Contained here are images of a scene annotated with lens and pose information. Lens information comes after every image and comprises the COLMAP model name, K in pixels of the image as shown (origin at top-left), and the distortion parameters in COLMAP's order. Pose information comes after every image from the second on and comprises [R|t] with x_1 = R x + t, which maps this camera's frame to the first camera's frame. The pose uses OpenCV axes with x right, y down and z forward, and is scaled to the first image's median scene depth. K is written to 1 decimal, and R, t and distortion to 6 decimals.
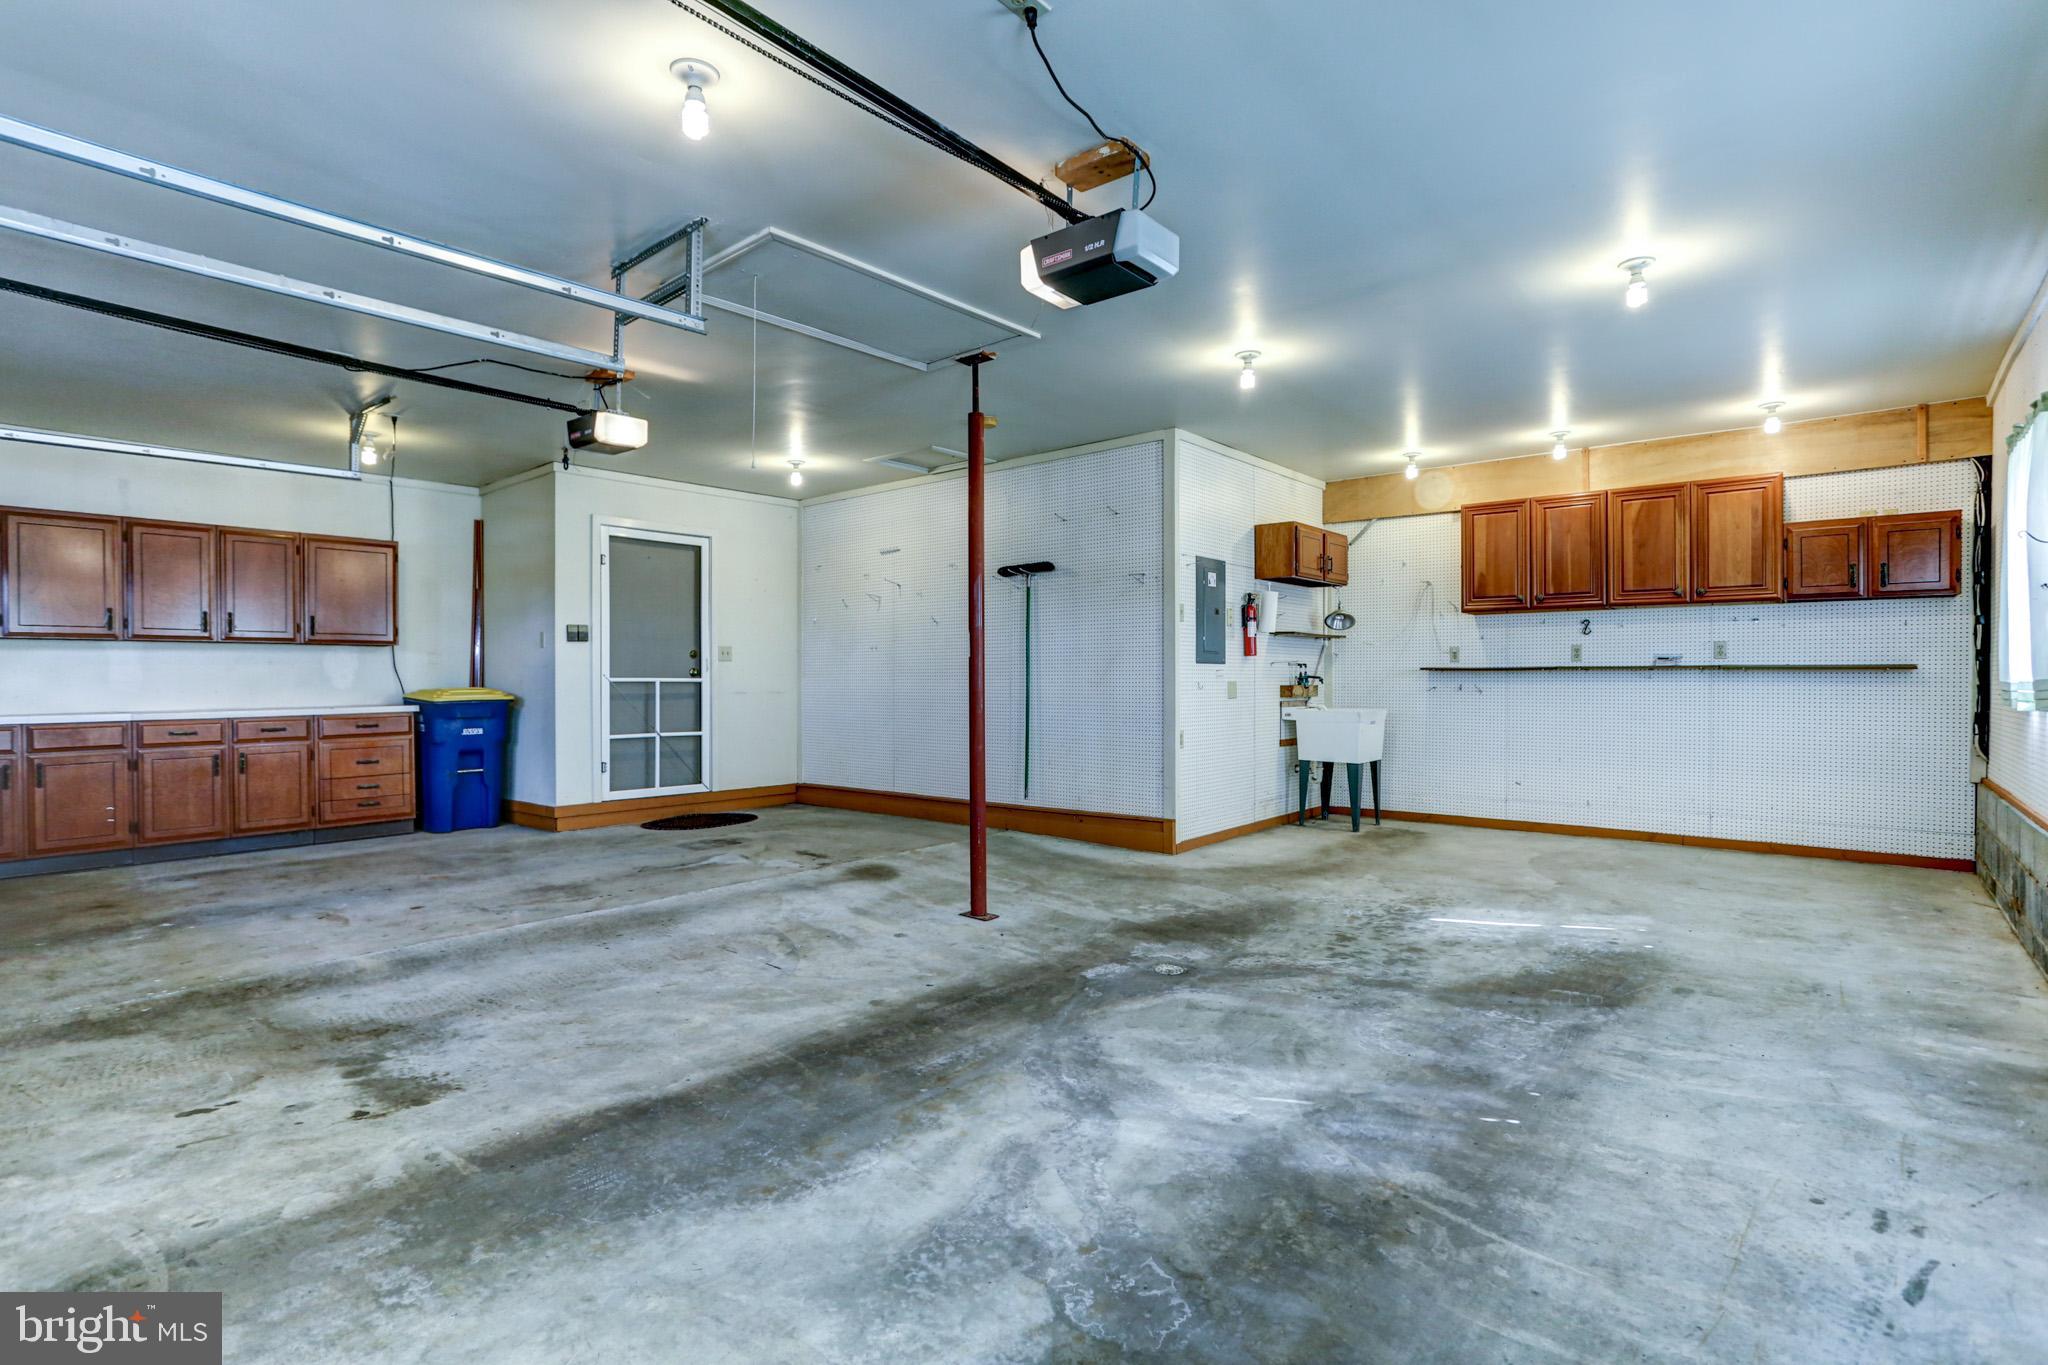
lens RADIAL K [[995.4, 0, 1030.1], [0, 995.4, 676.6], [0, 0, 1]] dist [-0.030309, 0.018607]
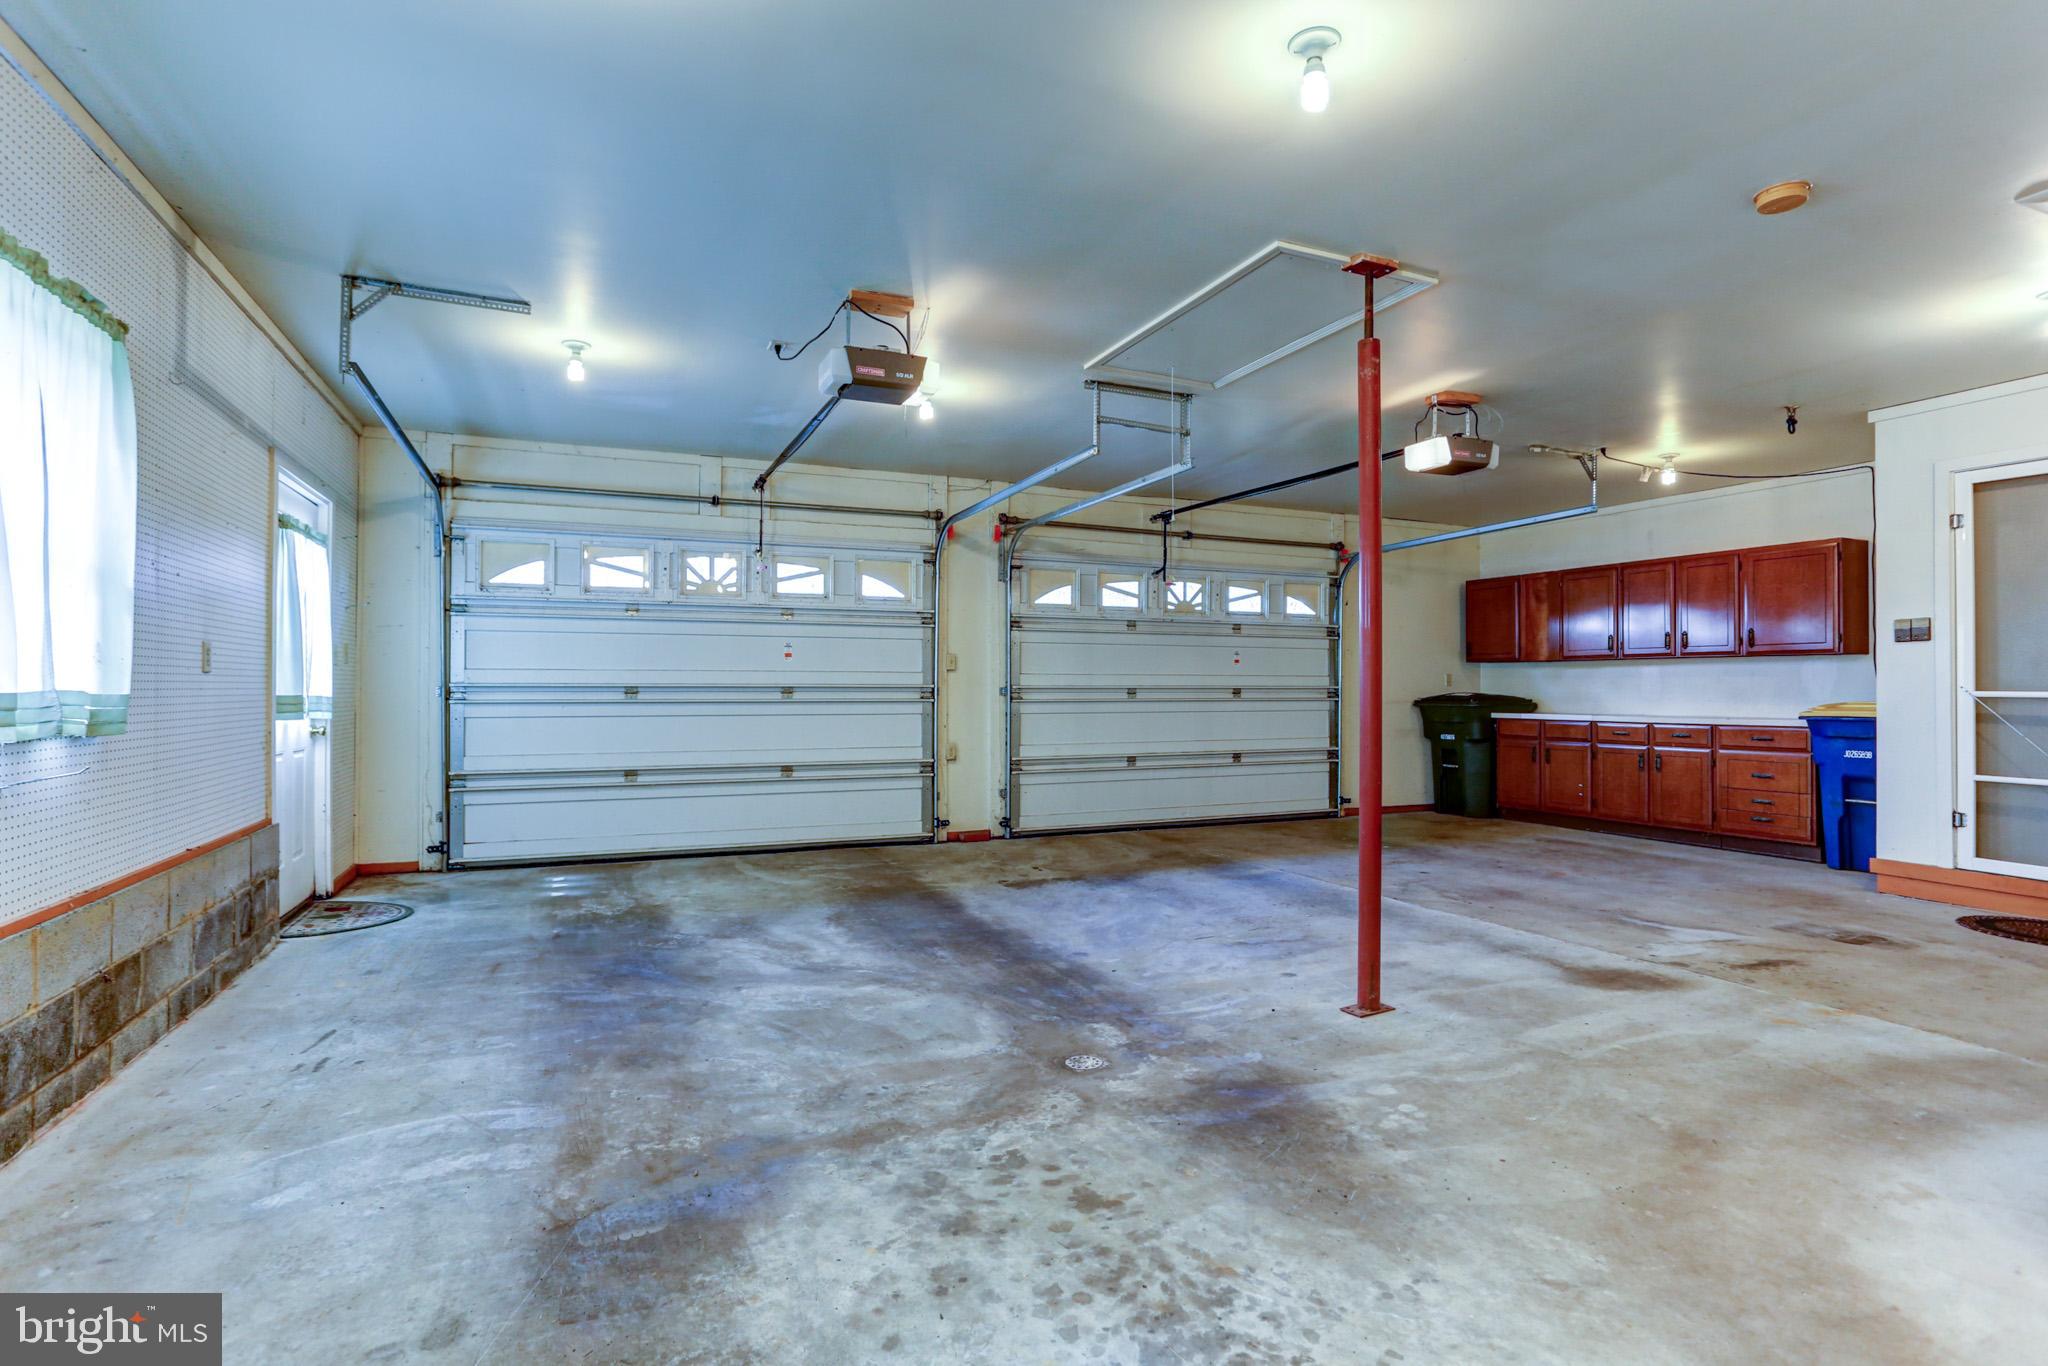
lens RADIAL K [[995.4, 0, 1041.0], [0, 995.4, 693.7], [0, 0, 1]] dist [-0.030309, 0.018607]
pose [[-0.436395, 0.004471, -0.899744, 0.881937], [0.003589, 0.999988, 0.003228, -0.000486], [0.899748, -0.001821, -0.436406, 1.343324]]
